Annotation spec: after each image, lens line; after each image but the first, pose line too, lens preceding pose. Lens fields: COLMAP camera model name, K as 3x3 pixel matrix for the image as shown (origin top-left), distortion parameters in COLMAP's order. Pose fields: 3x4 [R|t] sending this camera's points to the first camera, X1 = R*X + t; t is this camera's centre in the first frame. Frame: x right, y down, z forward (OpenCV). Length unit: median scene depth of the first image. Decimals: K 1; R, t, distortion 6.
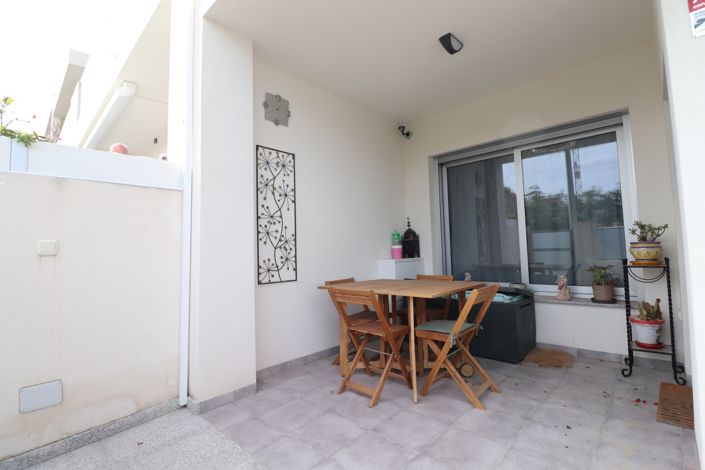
lens RADIAL K [[327.8, 0, 356.9], [0, 327.8, 230.7], [0, 0, 1]] dist [-0.006533, -0.005867]
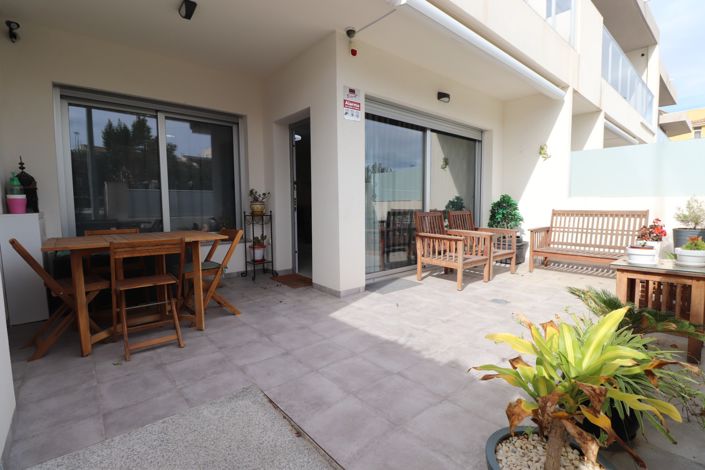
lens RADIAL K [[327.8, 0, 351.8], [0, 327.8, 233.1], [0, 0, 1]] dist [-0.006533, -0.005867]
pose [[0.110154, -0.054390, 0.992425, -0.717805], [-0.062108, 0.996174, 0.061489, 0.057541], [-0.991972, -0.068411, 0.106354, 0.287943]]
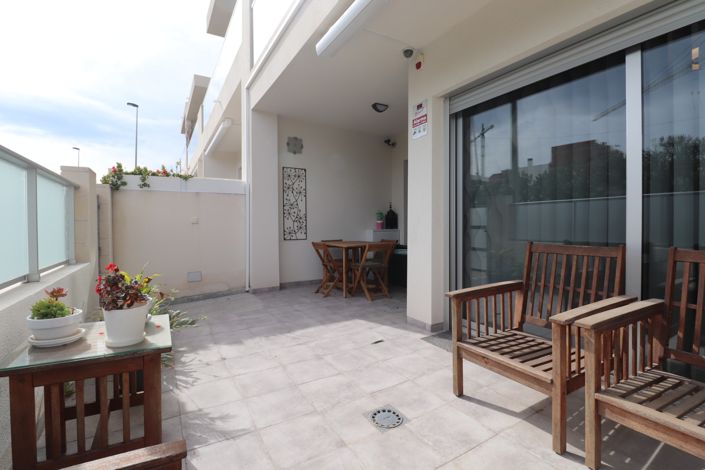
lens RADIAL K [[327.8, 0, 359.6], [0, 327.8, 231.0], [0, 0, 1]] dist [-0.006533, -0.005867]
pose [[0.963471, 0.026846, -0.266463, 0.637237], [-0.002702, 0.995887, 0.090564, -0.066501], [0.267798, -0.086536, 0.959581, -0.731288]]
